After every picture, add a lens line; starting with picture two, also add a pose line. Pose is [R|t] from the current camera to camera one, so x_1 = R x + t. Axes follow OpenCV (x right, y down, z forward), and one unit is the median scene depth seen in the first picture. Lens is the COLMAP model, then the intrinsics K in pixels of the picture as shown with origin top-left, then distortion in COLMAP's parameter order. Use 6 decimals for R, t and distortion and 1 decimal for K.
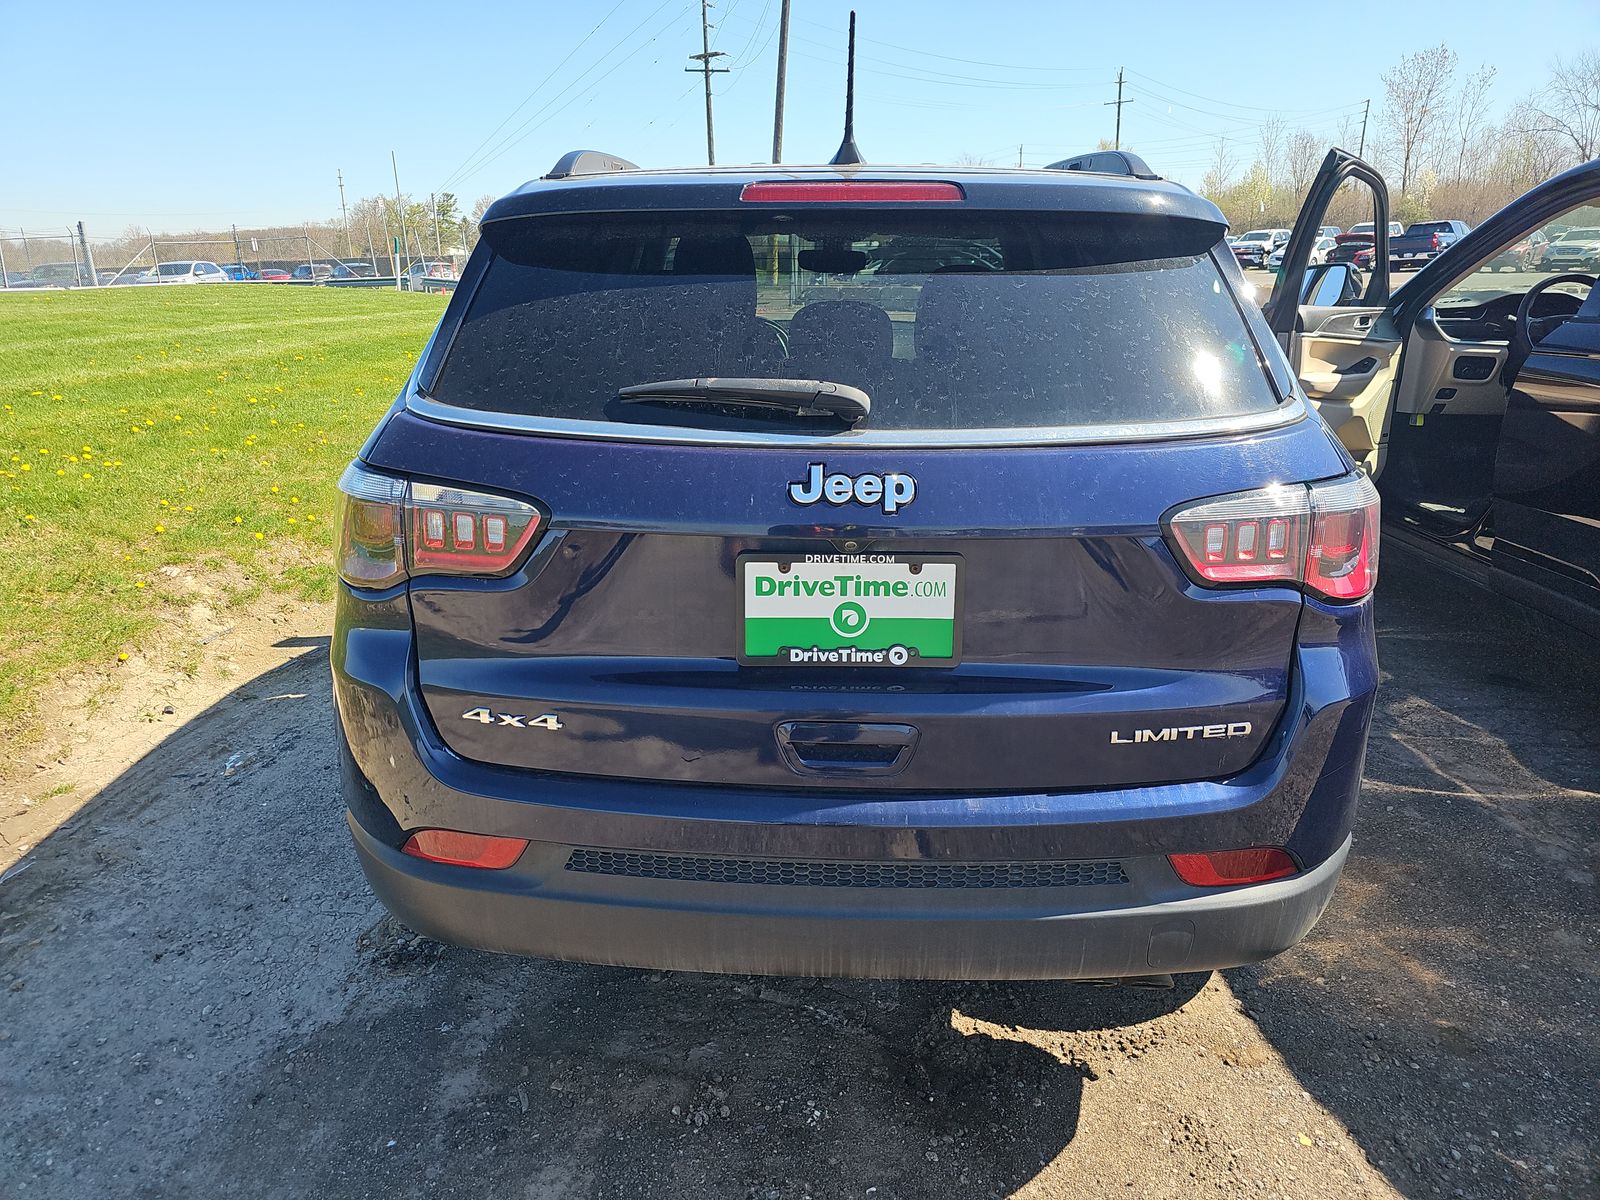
lens RADIAL K [[1081.1, 0, 809.9], [0, 1081.1, 571.7], [0, 0, 1]] dist [0.107364, -0.117638]
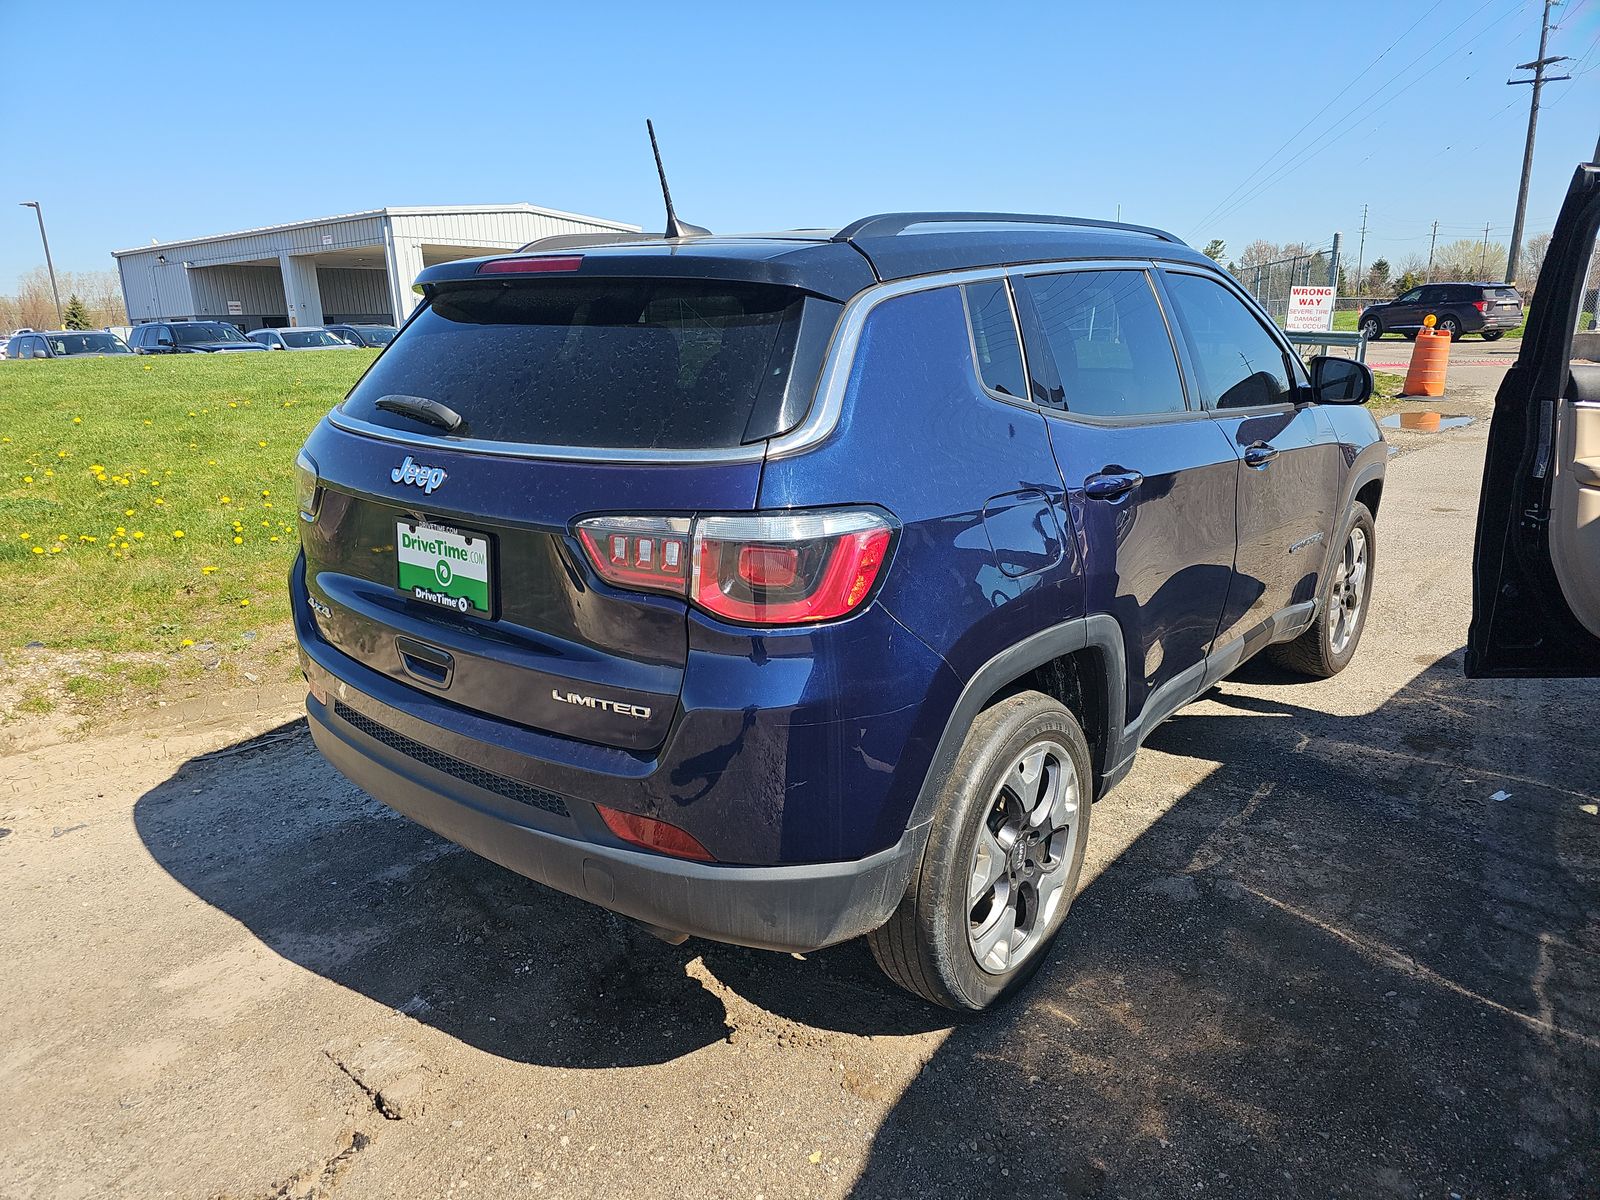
lens RADIAL K [[1100.7, 0, 800.0], [0, 1100.7, 600.0], [0, 0, 1]] dist [0.083147, -0.078958]
pose [[0.779214, 0.153672, -0.607627, 1.254114], [-0.165785, 0.985481, 0.036633, -0.048903], [0.604435, 0.072191, 0.793377, 0.152841]]
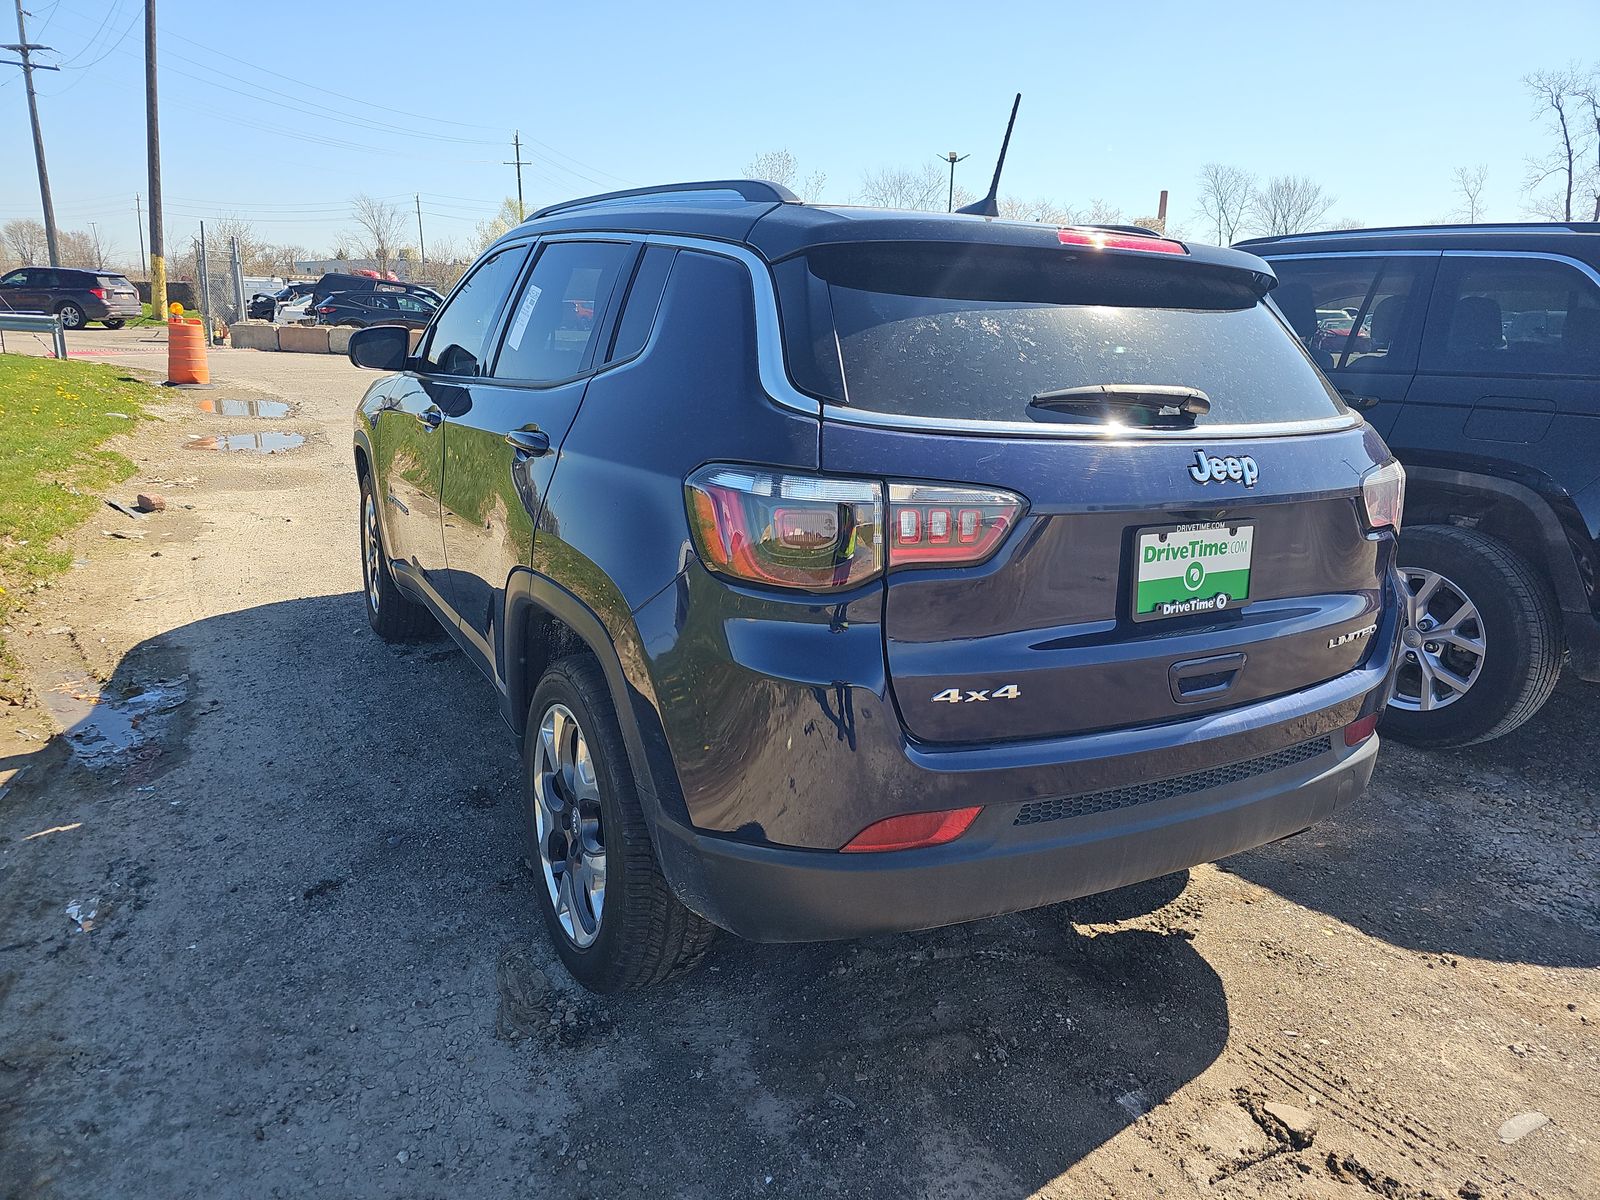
lens RADIAL K [[1061.9, 0, 858.8], [0, 1061.9, 571.1], [0, 0, 1]] dist [0.085105, -0.070914]
pose [[0.839536, -0.081483, 0.537159, -0.955672], [0.106000, 0.994255, -0.014849, 0.015500], [-0.532863, 0.069405, 0.843351, 0.157630]]
